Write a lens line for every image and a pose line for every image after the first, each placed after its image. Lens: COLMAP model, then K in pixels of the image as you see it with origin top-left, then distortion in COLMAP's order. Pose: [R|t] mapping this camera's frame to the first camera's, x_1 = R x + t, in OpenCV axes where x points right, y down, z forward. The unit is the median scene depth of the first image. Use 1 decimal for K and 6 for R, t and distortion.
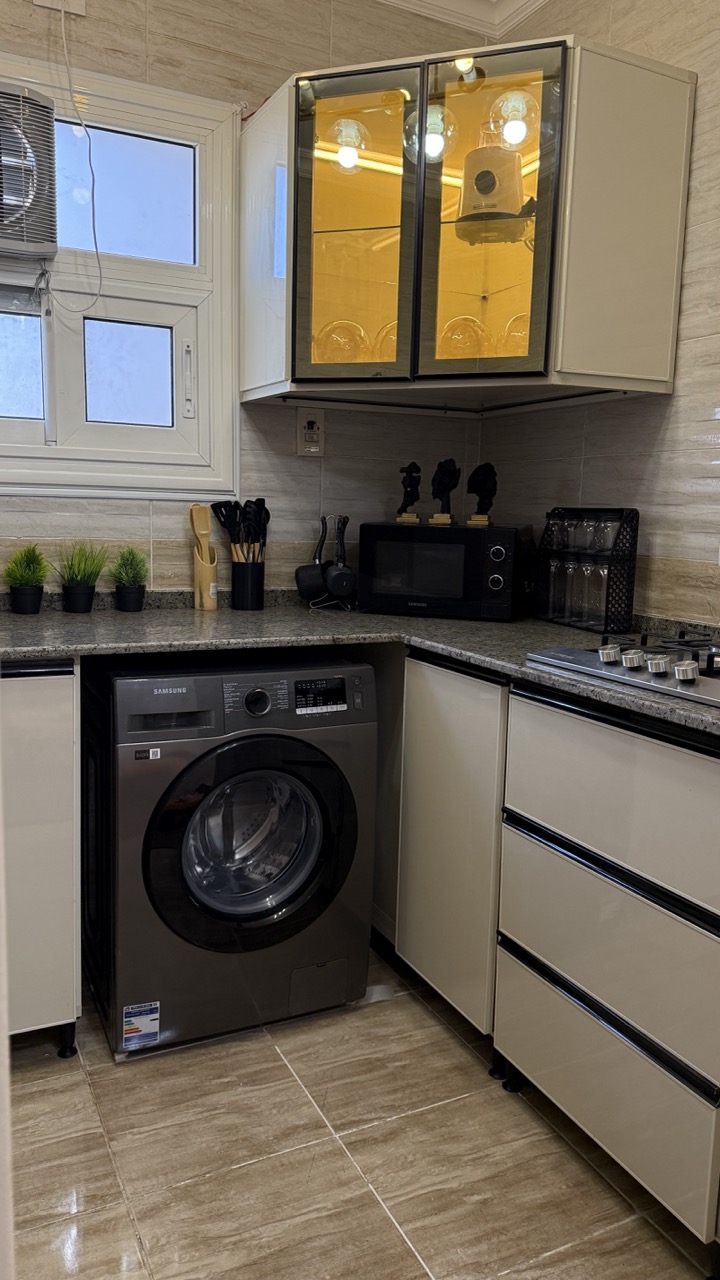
lens RADIAL K [[904.3, 0, 361.8], [0, 904.3, 642.3], [0, 0, 1]] dist [0.076581, -0.102470]
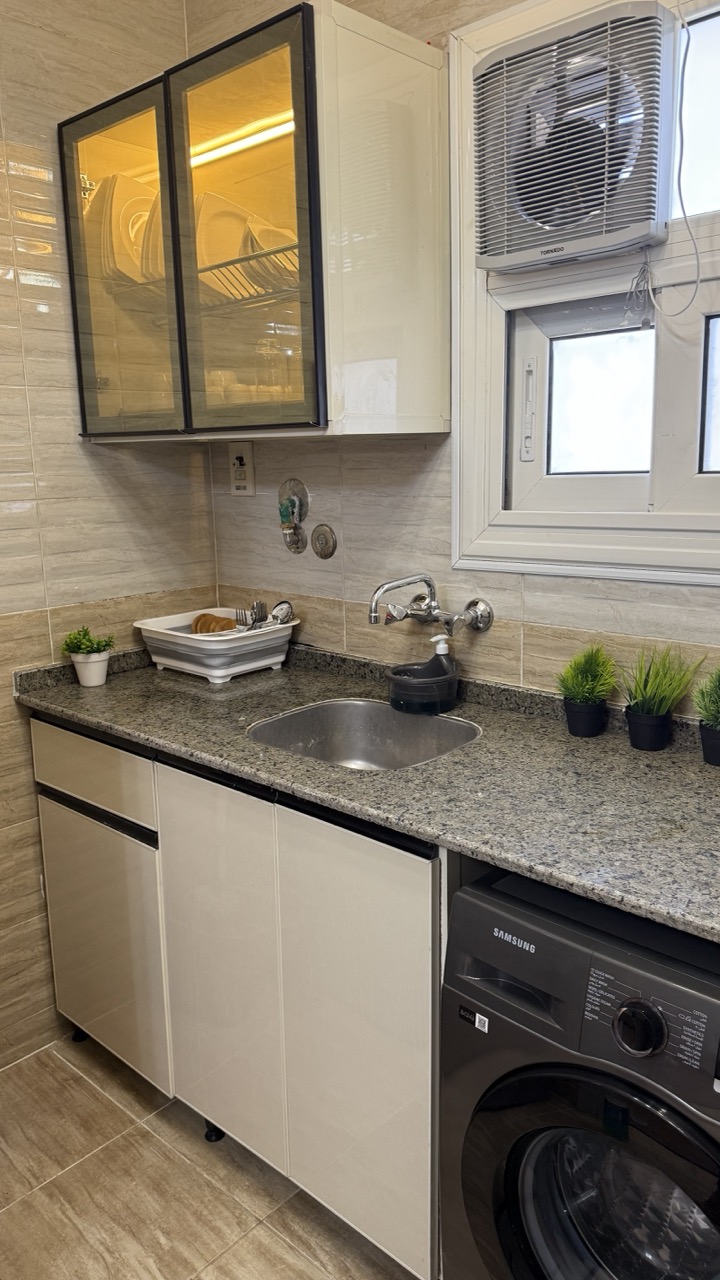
lens RADIAL K [[904.3, 0, 363.0], [0, 904.3, 638.8], [0, 0, 1]] dist [0.076581, -0.102470]
pose [[0.349454, 0.148531, -0.925106, 0.256716], [-0.105142, 0.987335, 0.118805, -0.181571], [0.931035, 0.055751, 0.360645, 0.557097]]
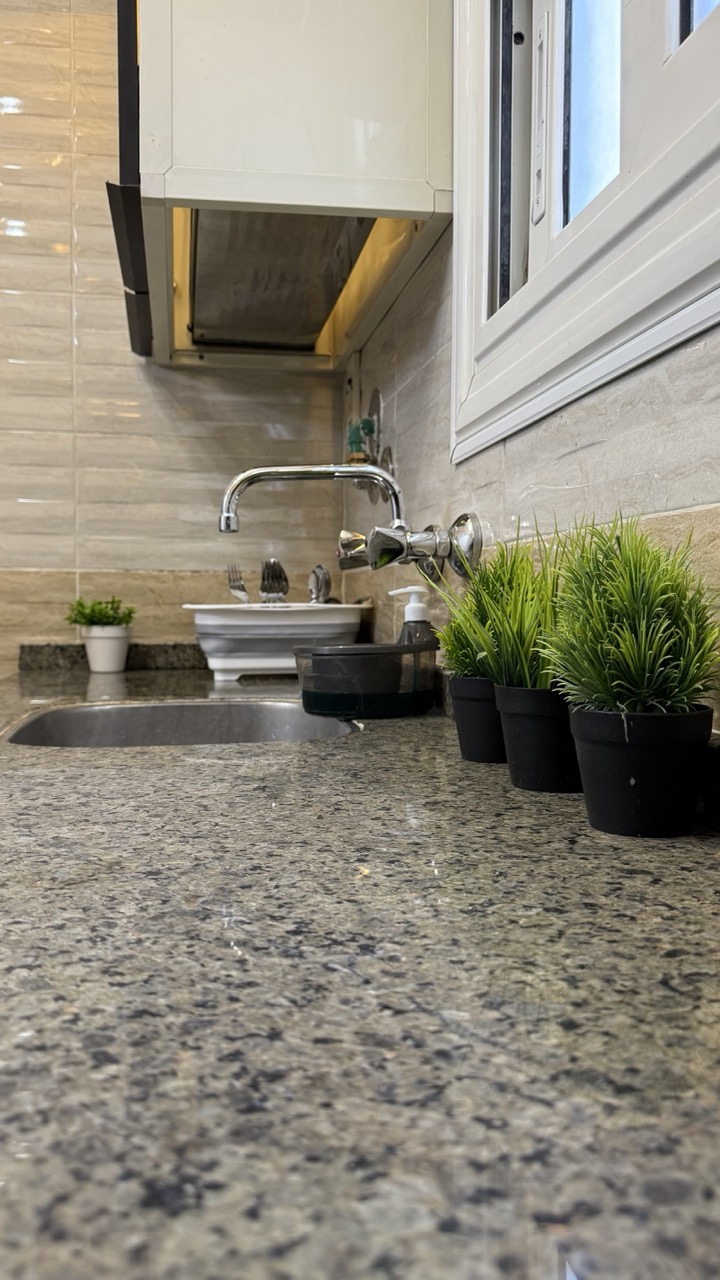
lens RADIAL K [[1018.8, 0, 363.9], [0, 1018.8, 644.0], [0, 0, 1]] dist [0.006880, 0.001943]
pose [[-0.260746, 0.012214, -0.965330, -0.003439], [-0.154836, 0.986447, 0.054304, -0.085104], [0.952910, 0.163627, -0.255321, 1.050781]]
